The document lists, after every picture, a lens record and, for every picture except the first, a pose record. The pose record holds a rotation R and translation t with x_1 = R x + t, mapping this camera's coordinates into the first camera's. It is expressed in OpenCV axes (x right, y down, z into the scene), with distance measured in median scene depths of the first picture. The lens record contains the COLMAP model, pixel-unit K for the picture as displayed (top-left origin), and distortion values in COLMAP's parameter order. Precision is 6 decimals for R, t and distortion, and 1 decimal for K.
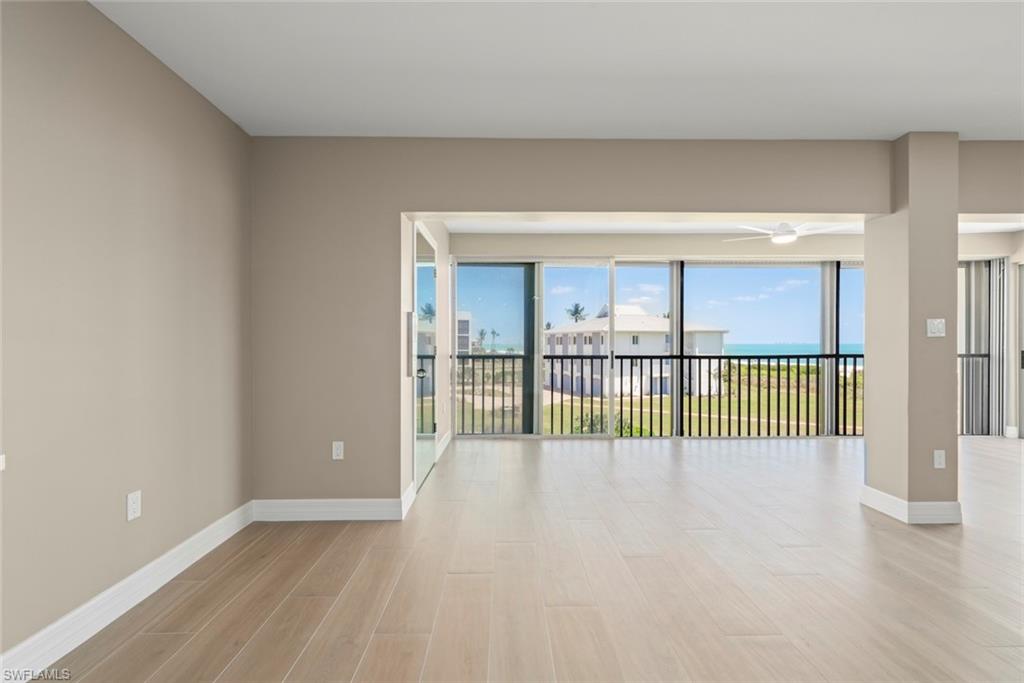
lens RADIAL K [[444.6, 0, 511.3], [0, 444.6, 344.7], [0, 0, 1]] dist [0.002401, 0.000246]
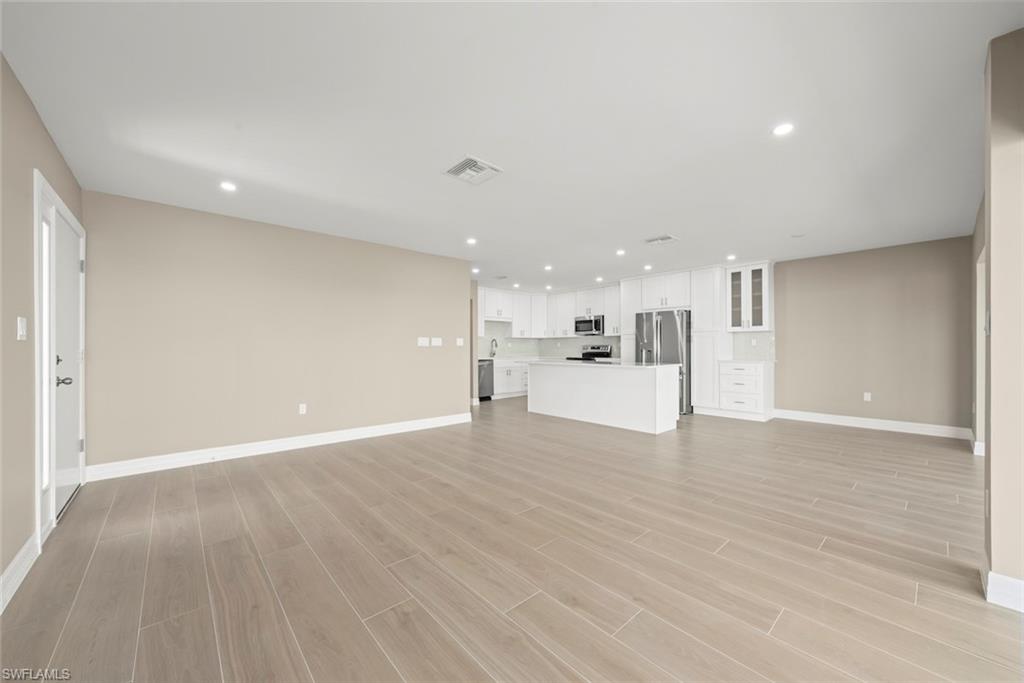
lens RADIAL K [[382.6, 0, 512.6], [0, 382.6, 346.1], [0, 0, 1]] dist [-0.001331, -0.000157]
pose [[-0.756284, -0.000092, -0.654243, 0.340449], [0.000832, 0.999999, -0.001103, -0.000086], [0.654242, -0.001379, -0.756284, 0.167331]]
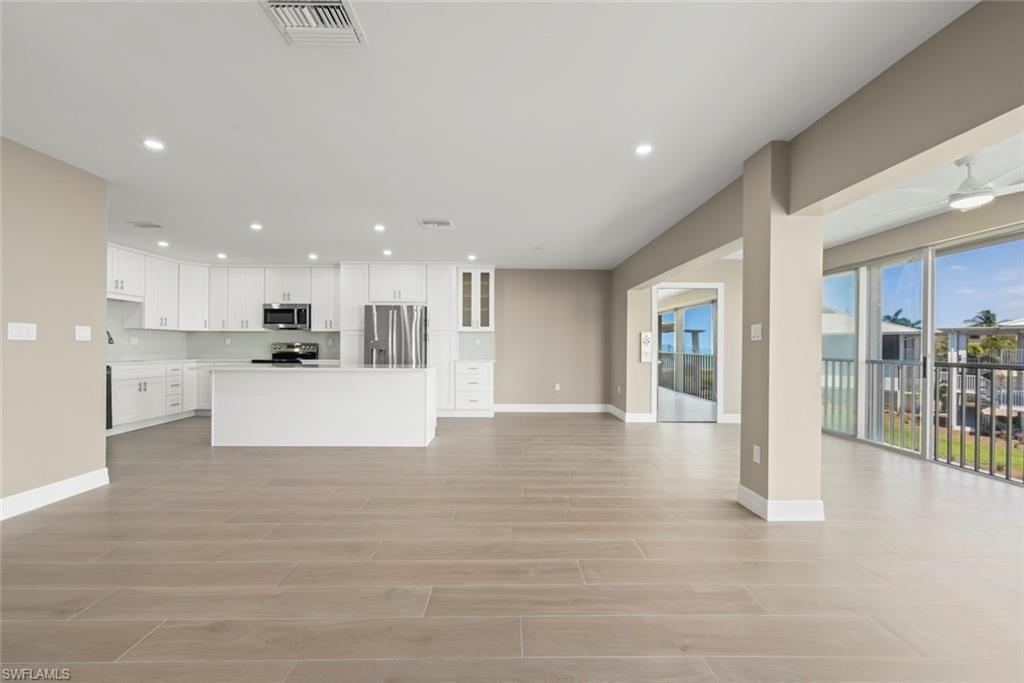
lens RADIAL K [[415.7, 0, 510.7], [0, 415.7, 346.7], [0, 0, 1]] dist [0.000891, 0.000037]
pose [[-0.002622, 0.000962, -0.999996, 0.341835], [-0.007786, 0.999969, 0.000982, 0.000024], [0.999966, 0.007789, -0.002615, 0.069863]]
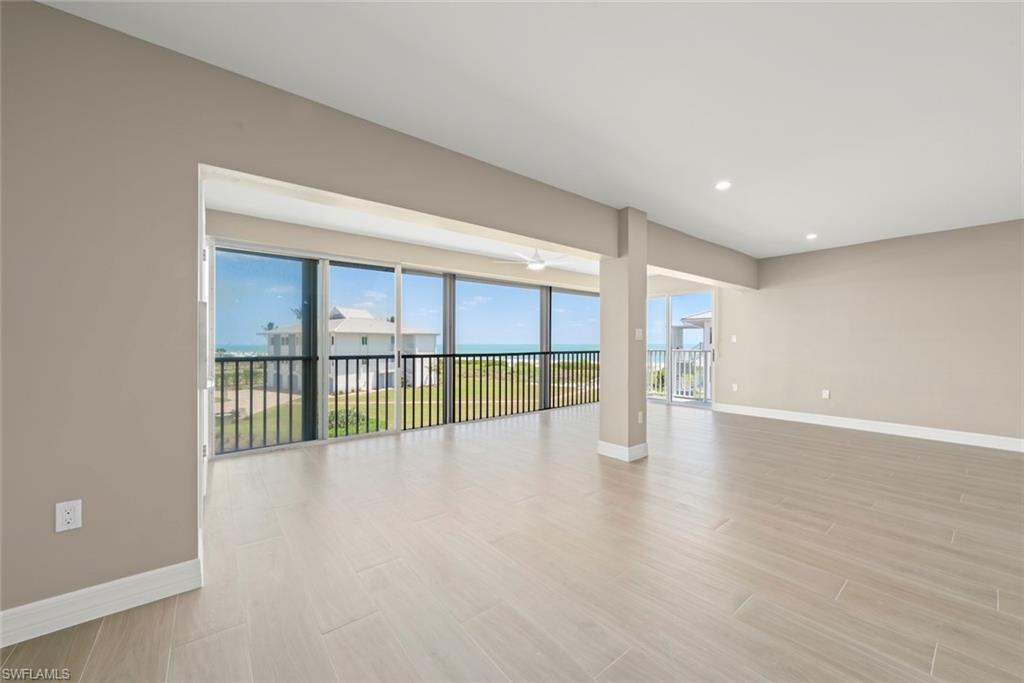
lens RADIAL K [[382.6, 0, 512.6], [0, 382.6, 346.1], [0, 0, 1]] dist [-0.001331, -0.000157]
pose [[0.792633, -0.002651, 0.609693, -0.039122], [0.000780, 0.999994, 0.003334, -0.000186], [-0.609698, -0.002167, 0.792631, 0.034630]]
